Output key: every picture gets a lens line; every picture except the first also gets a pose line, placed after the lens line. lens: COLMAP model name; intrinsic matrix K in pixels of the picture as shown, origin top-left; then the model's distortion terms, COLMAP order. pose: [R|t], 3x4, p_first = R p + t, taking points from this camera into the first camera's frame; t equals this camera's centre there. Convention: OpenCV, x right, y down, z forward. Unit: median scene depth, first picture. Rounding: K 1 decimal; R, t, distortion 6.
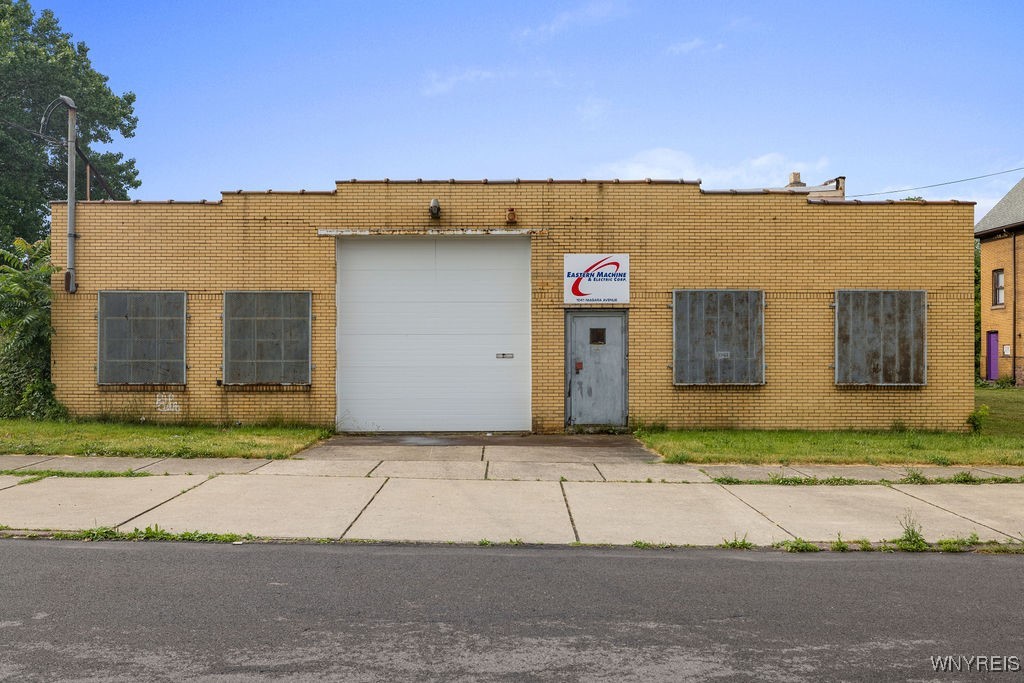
lens RADIAL K [[823.4, 0, 506.1], [0, 823.4, 341.2], [0, 0, 1]] dist [-0.005539, 0.008698]
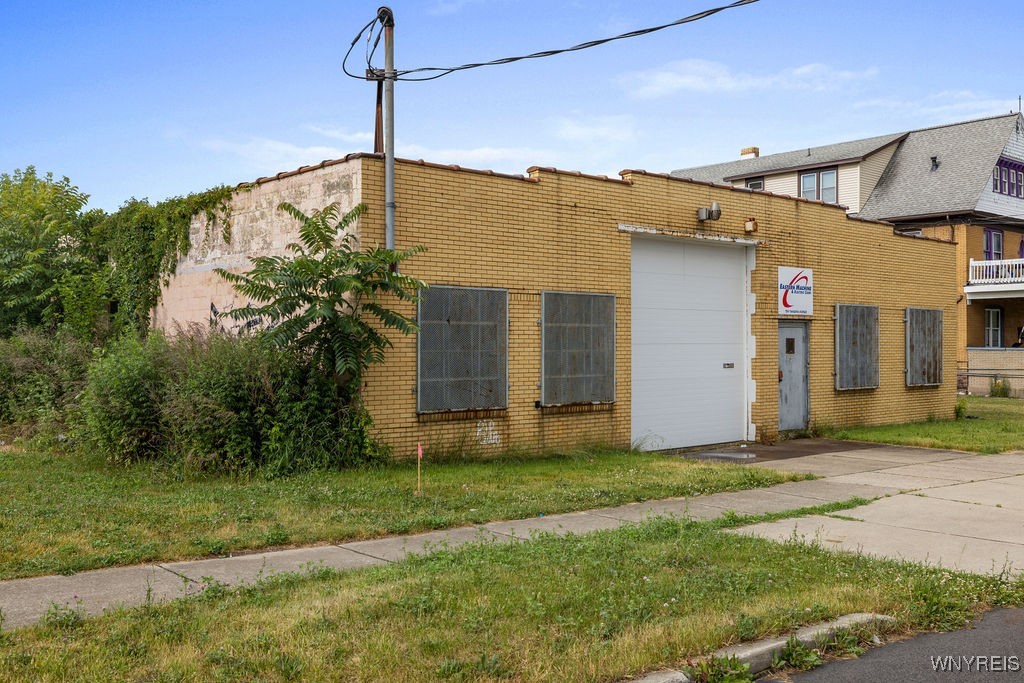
lens RADIAL K [[994.5, 0, 520.8], [0, 994.5, 342.1], [0, 0, 1]] dist [0.001309, 0.000000]
pose [[0.753810, 0.001520, 0.657091, -0.989464], [-0.003357, 0.999993, 0.001537, -0.011785], [-0.657084, -0.003364, 0.753810, 0.273920]]
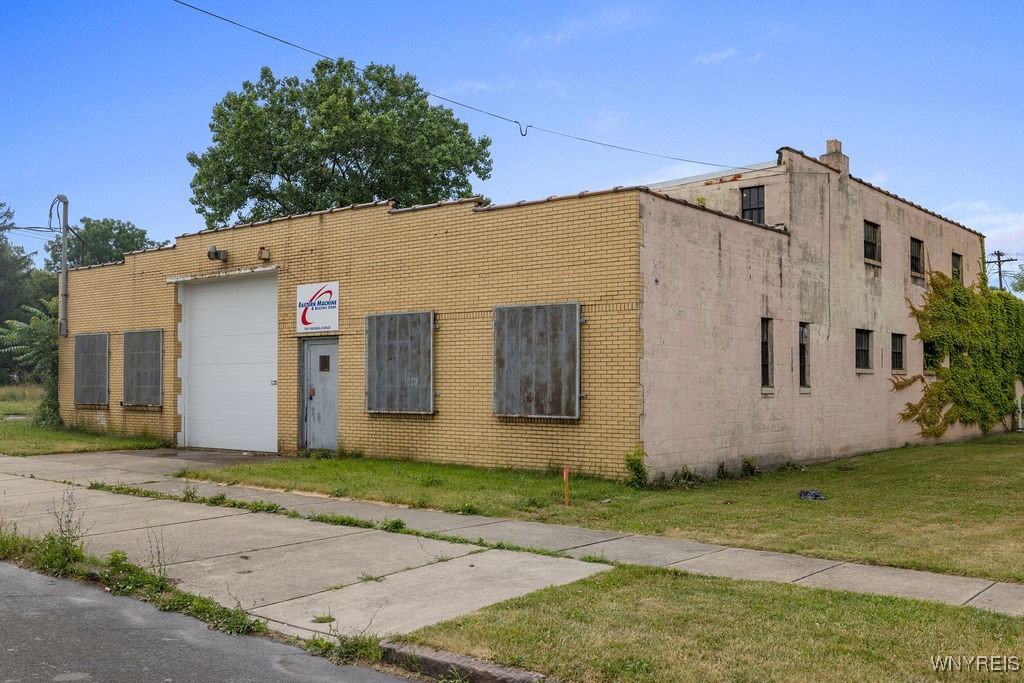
lens RADIAL K [[994.5, 0, 513.7], [0, 994.5, 376.6], [0, 0, 1]] dist [0.001309, 0.000000]
pose [[0.764921, -0.004040, -0.644112, 1.098636], [0.000960, 0.999986, -0.005133, 0.016987], [0.644124, 0.003308, 0.764914, 0.208084]]
